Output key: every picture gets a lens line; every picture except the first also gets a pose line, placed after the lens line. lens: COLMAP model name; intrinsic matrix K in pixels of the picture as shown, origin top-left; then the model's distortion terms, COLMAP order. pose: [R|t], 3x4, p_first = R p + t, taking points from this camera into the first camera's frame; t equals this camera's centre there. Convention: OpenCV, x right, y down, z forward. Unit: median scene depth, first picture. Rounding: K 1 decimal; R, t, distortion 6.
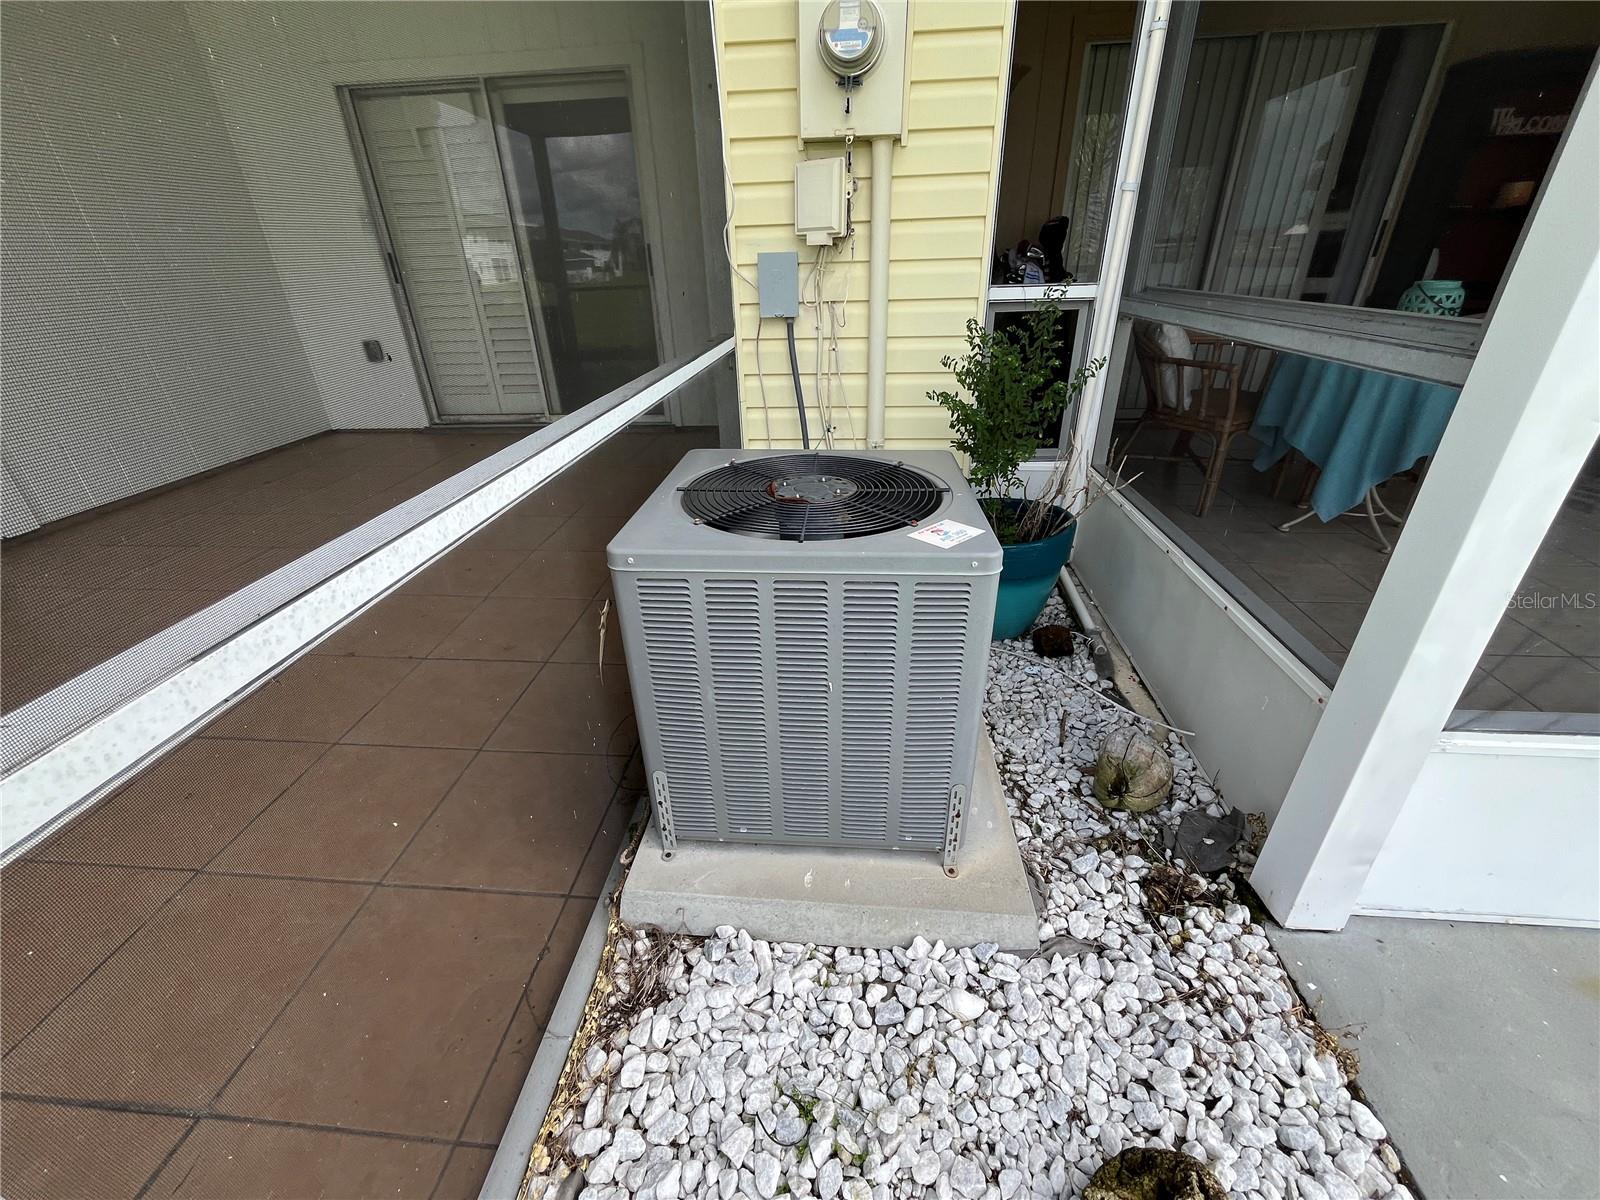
lens RADIAL K [[651.1, 0, 797.0], [0, 651.1, 601.5], [0, 0, 1]] dist [-0.003038, 0.000067]
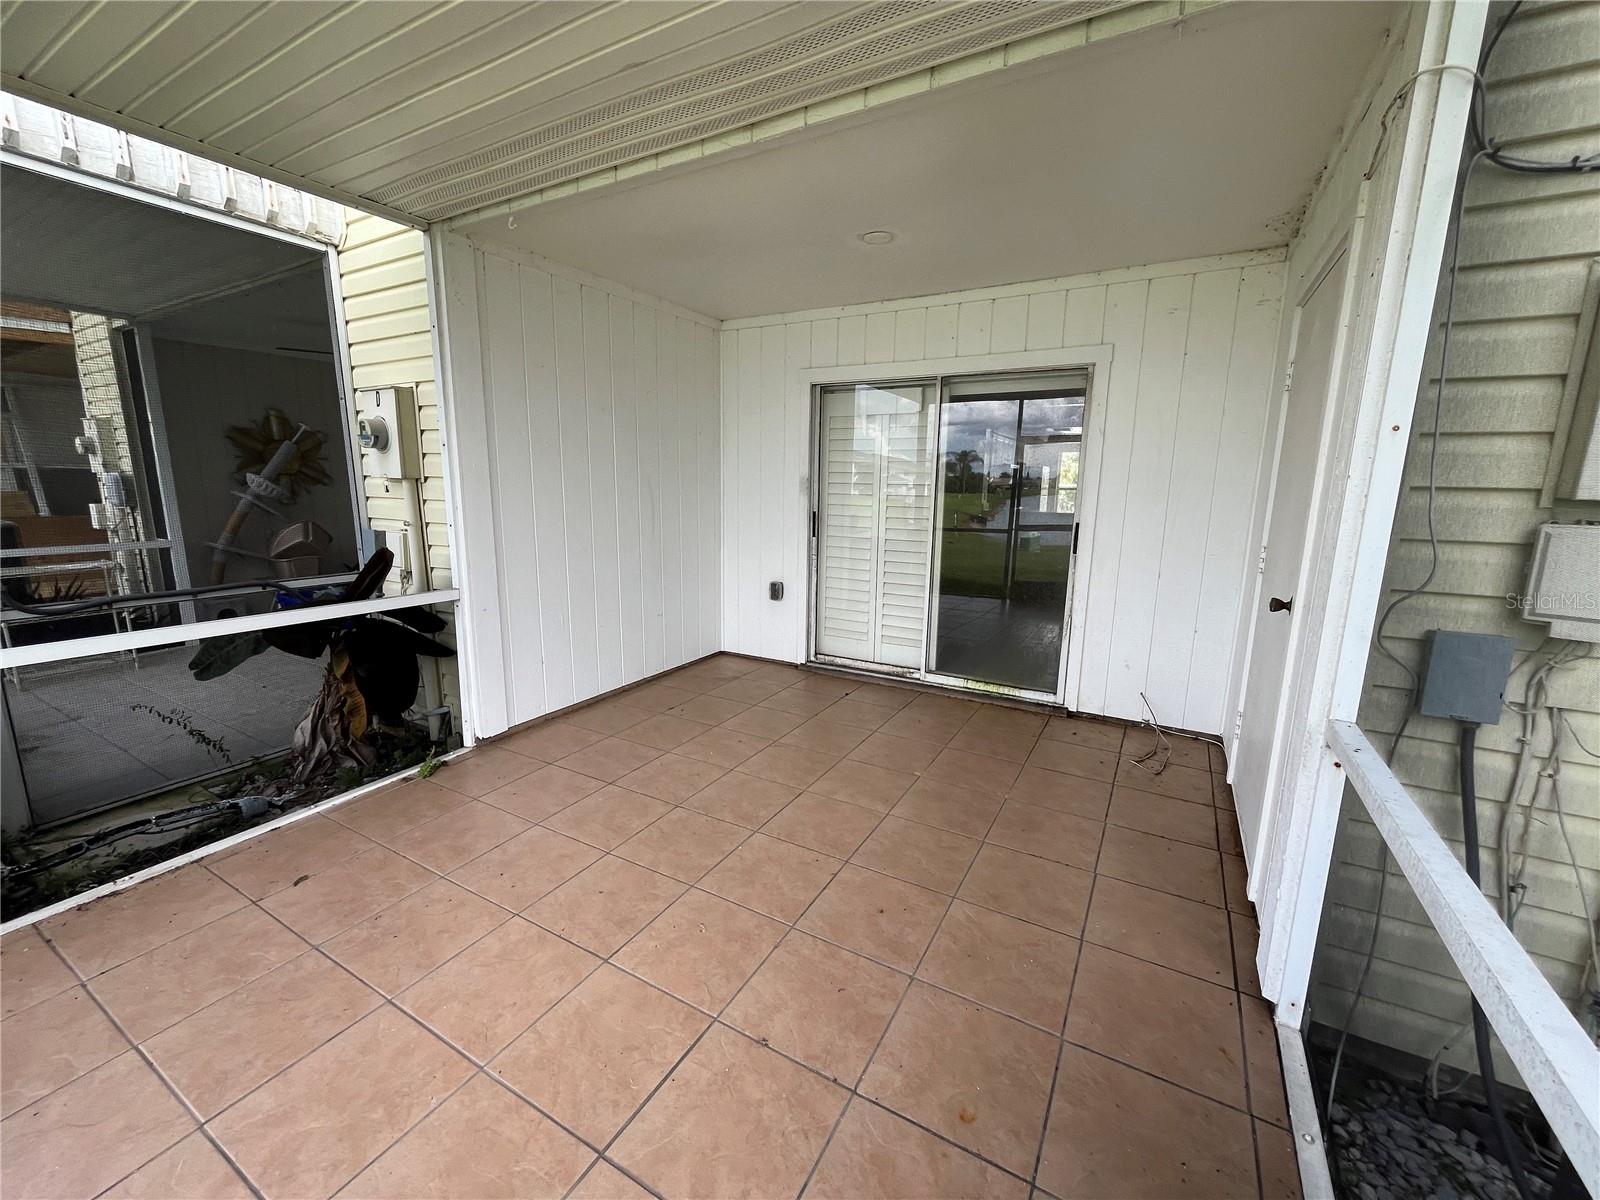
lens RADIAL K [[651.1, 0, 797.5], [0, 651.1, 602.6], [0, 0, 1]] dist [-0.003038, 0.000067]
pose [[0.907561, 0.116157, -0.403534, -0.212415], [-0.229307, 0.942138, -0.244527, -0.129648], [0.351782, 0.314457, 0.881684, 0.079688]]
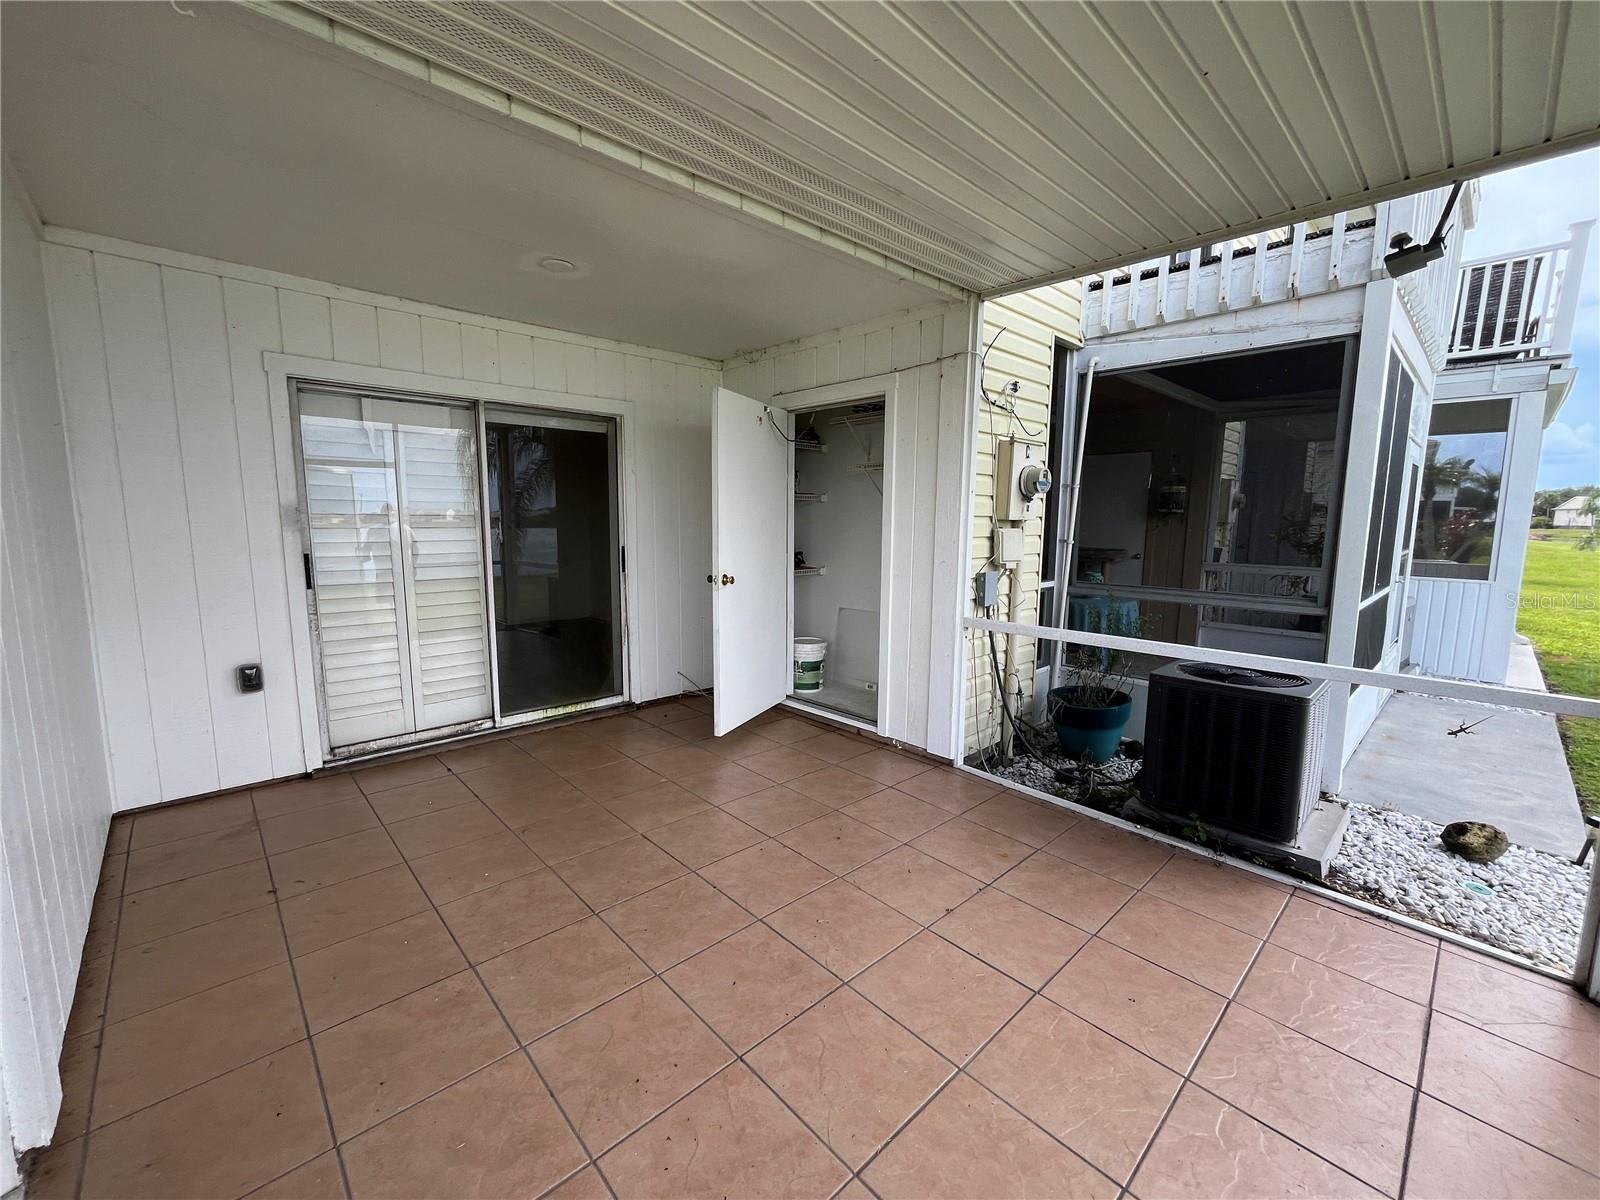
lens RADIAL K [[651.1, 0, 797.6], [0, 651.1, 602.8], [0, 0, 1]] dist [-0.003038, 0.000067]
pose [[0.665919, -0.065593, 0.743135, -0.896390], [0.325039, 0.922118, -0.209875, -0.139002], [-0.671492, 0.381308, 0.635377, 0.142055]]
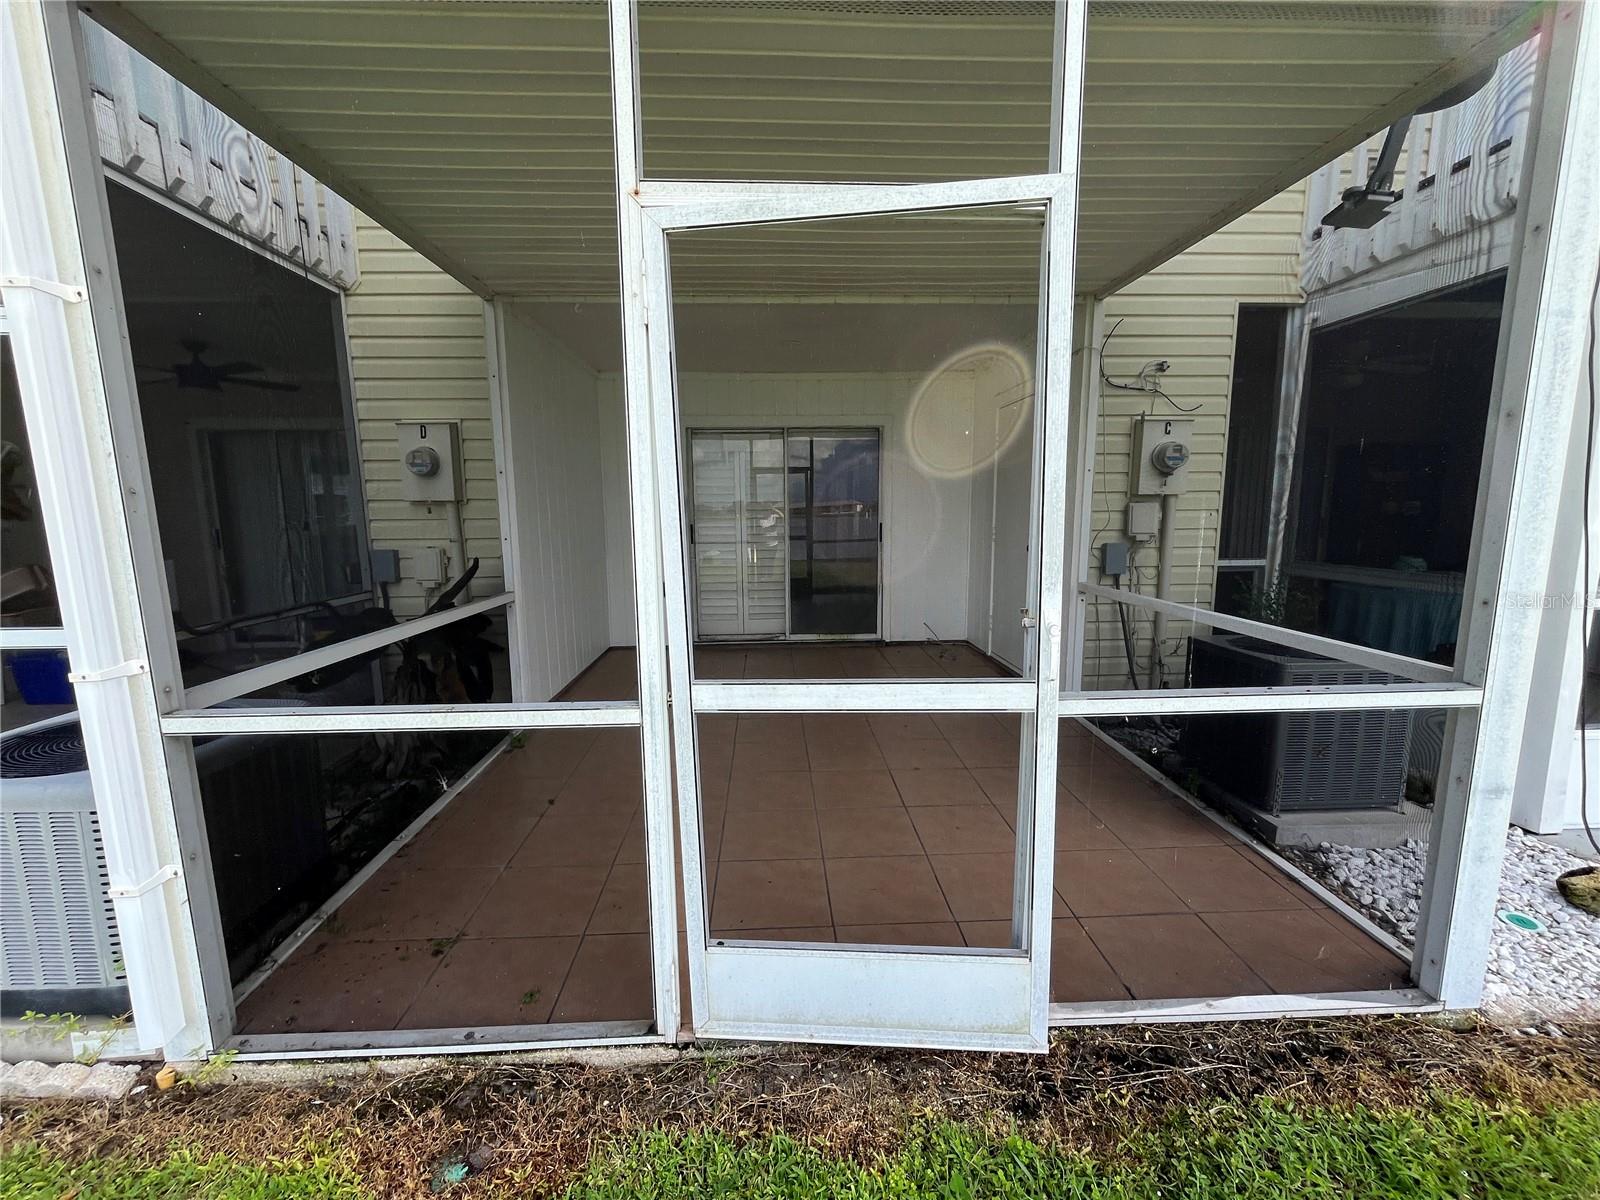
lens RADIAL K [[651.1, 0, 799.5], [0, 651.1, 601.5], [0, 0, 1]] dist [-0.003038, 0.000067]
pose [[0.990786, -0.001501, 0.135428, -0.642458], [0.047365, 0.940638, -0.336092, 0.117157], [-0.126884, 0.339409, 0.932042, -0.318687]]
